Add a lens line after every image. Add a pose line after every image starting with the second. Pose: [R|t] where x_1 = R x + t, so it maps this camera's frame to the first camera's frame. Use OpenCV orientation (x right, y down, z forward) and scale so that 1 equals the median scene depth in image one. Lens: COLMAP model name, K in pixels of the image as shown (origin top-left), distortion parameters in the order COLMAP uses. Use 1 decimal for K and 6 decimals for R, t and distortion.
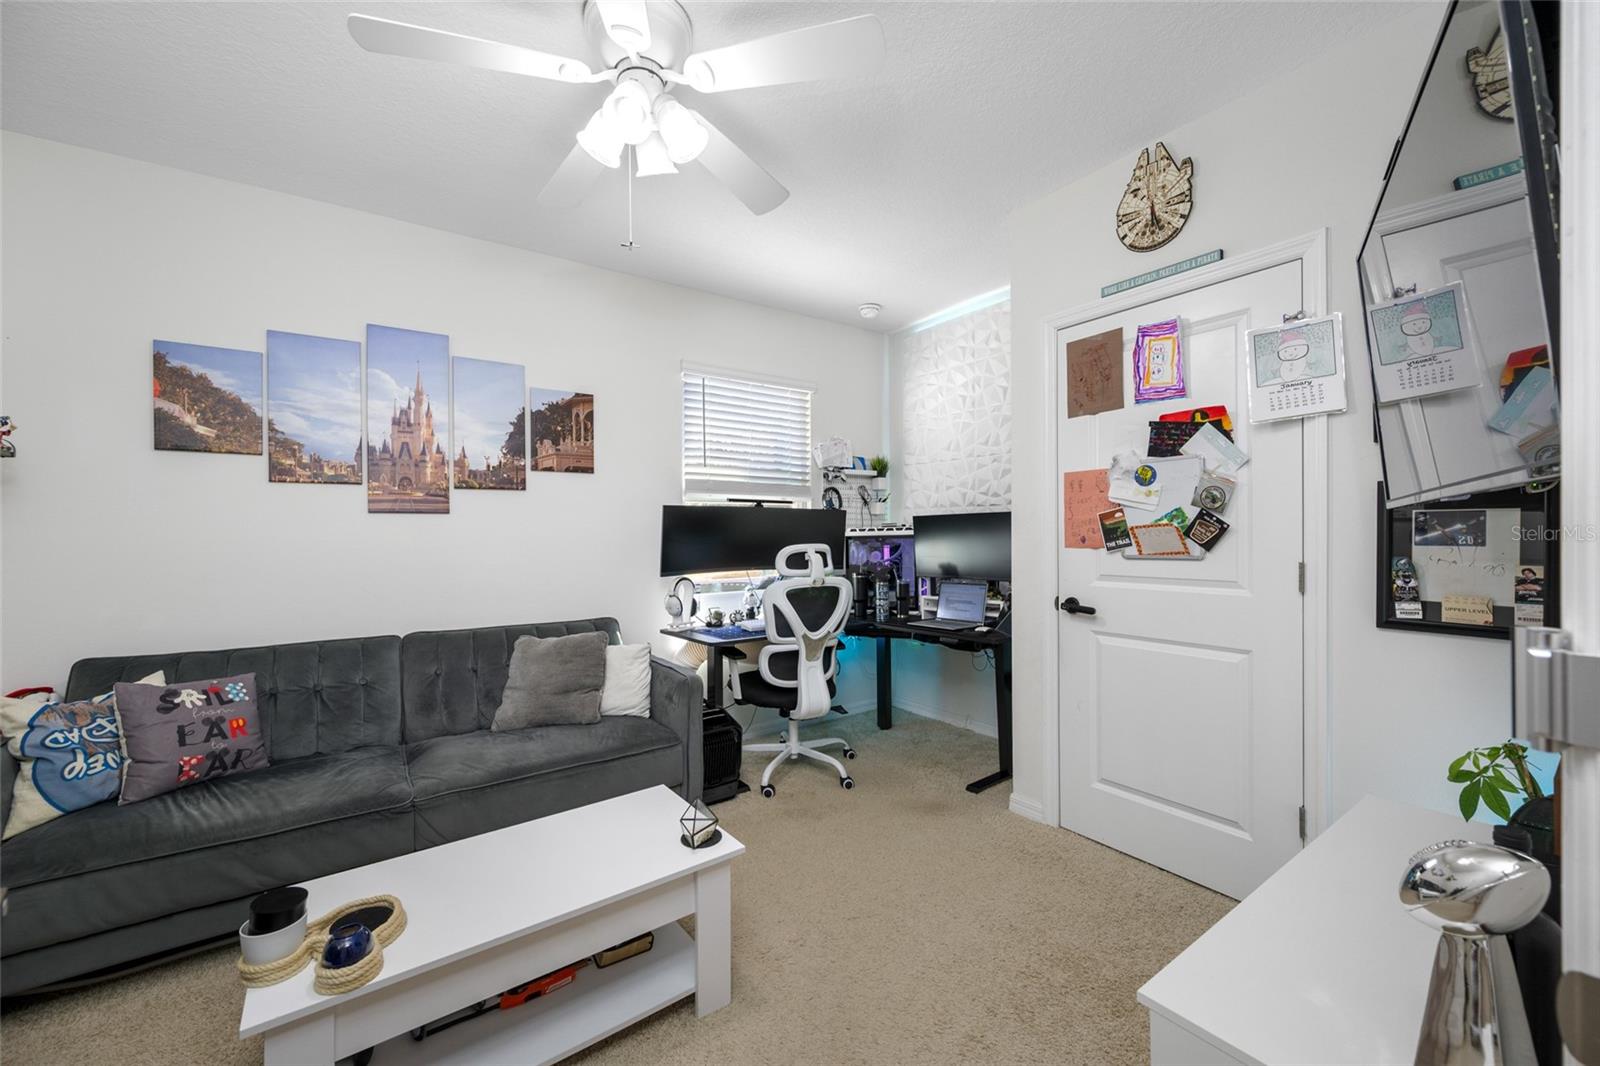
lens RADIAL K [[631.9, 0, 804.8], [0, 631.9, 534.5], [0, 0, 1]] dist [0.001829, -0.001193]
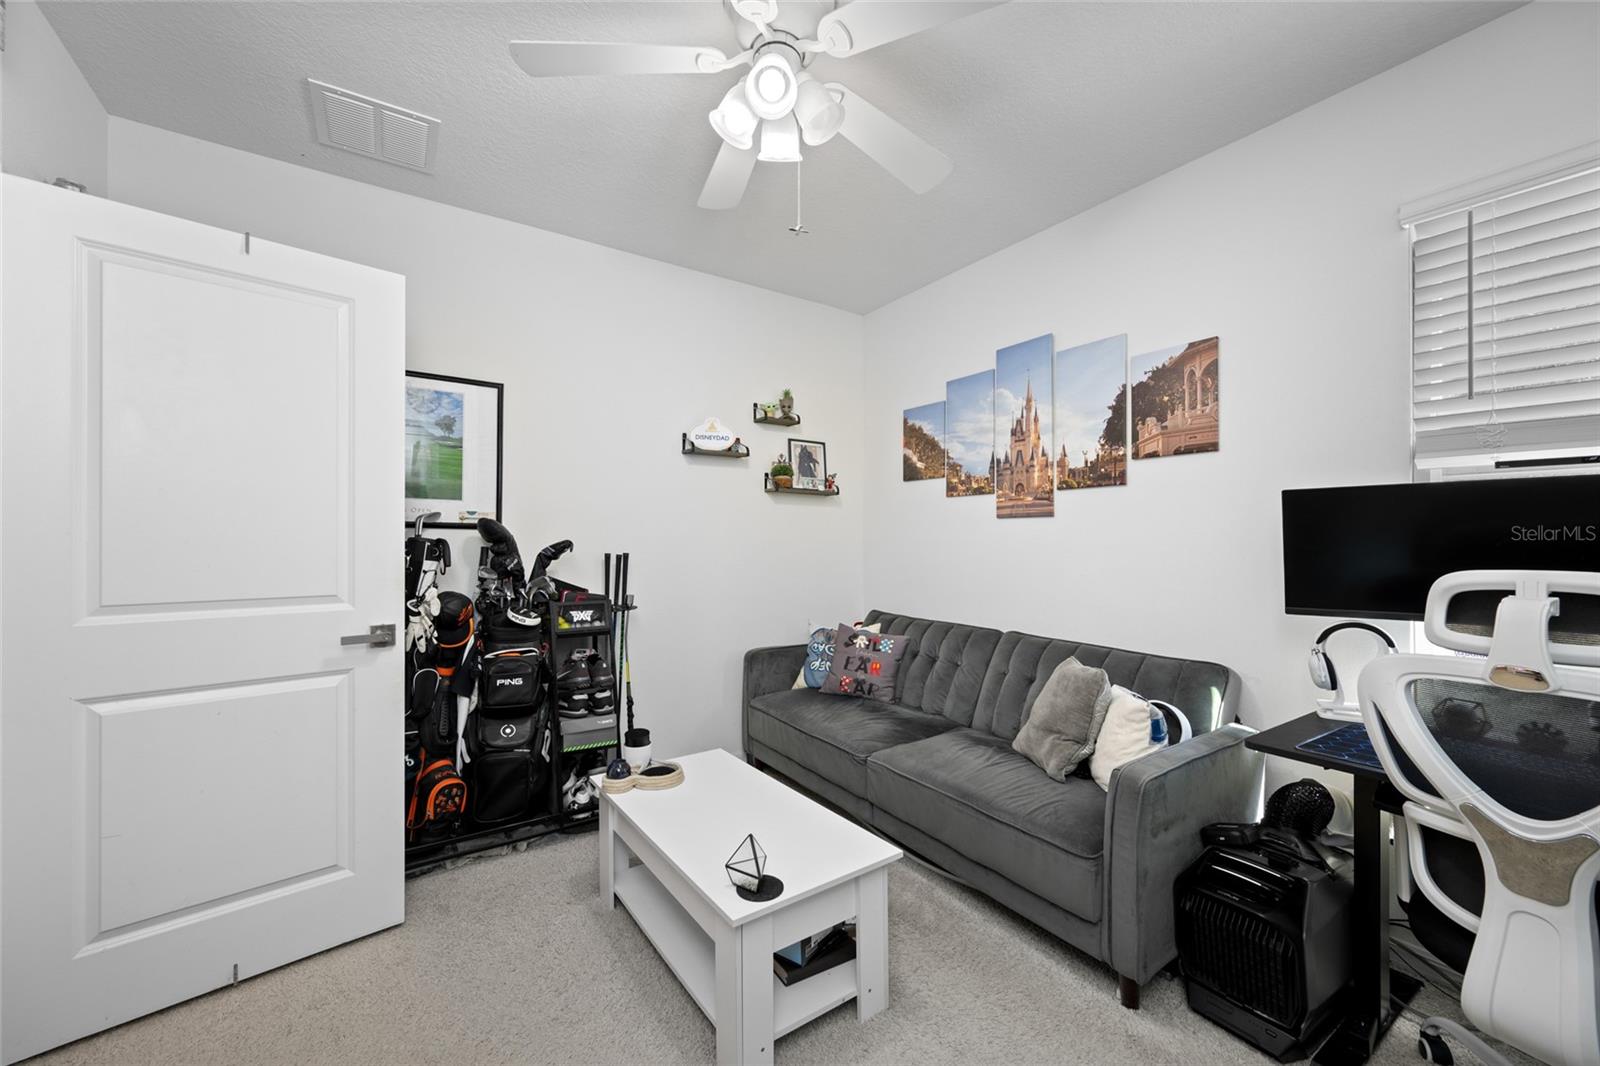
lens RADIAL K [[631.9, 0, 803.1], [0, 631.9, 538.9], [0, 0, 1]] dist [0.001829, -0.001193]
pose [[-0.030094, 0.004886, -0.999535, 0.426917], [-0.007869, 0.999956, 0.005125, -0.000637], [0.999516, 0.008020, -0.030054, 0.659379]]
